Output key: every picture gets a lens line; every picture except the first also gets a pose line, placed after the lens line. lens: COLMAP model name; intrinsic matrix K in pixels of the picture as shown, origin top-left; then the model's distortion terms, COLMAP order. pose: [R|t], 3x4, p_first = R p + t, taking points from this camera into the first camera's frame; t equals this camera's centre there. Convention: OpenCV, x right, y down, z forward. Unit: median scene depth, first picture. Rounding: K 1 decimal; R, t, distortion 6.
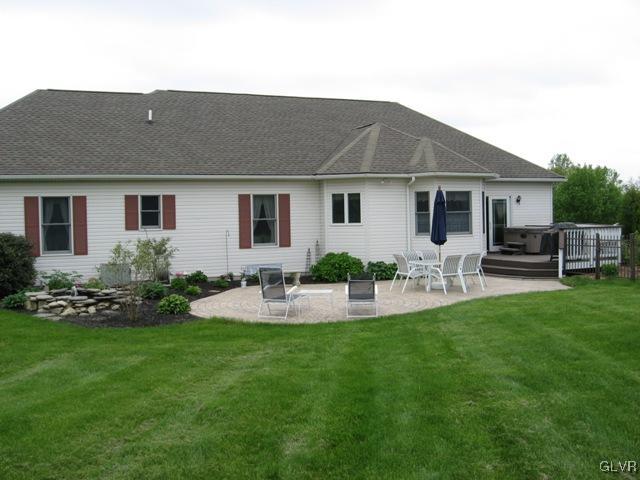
lens RADIAL K [[667.6, 0, 317.5], [0, 667.6, 237.0], [0, 0, 1]] dist [-0.130621, 0.047980]
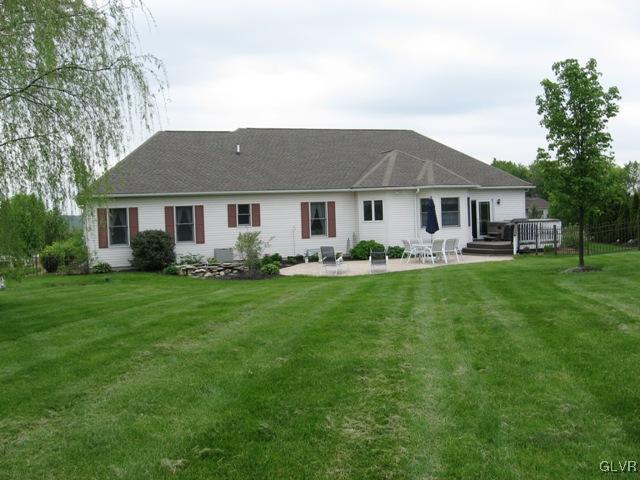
lens RADIAL K [[667.6, 0, 317.5], [0, 667.6, 237.0], [0, 0, 1]] dist [-0.130621, 0.047980]
pose [[0.998195, -0.012687, -0.058703, 0.006154], [0.012915, 0.999911, 0.003492, 0.009419], [0.058653, -0.004244, 0.998269, -0.515819]]
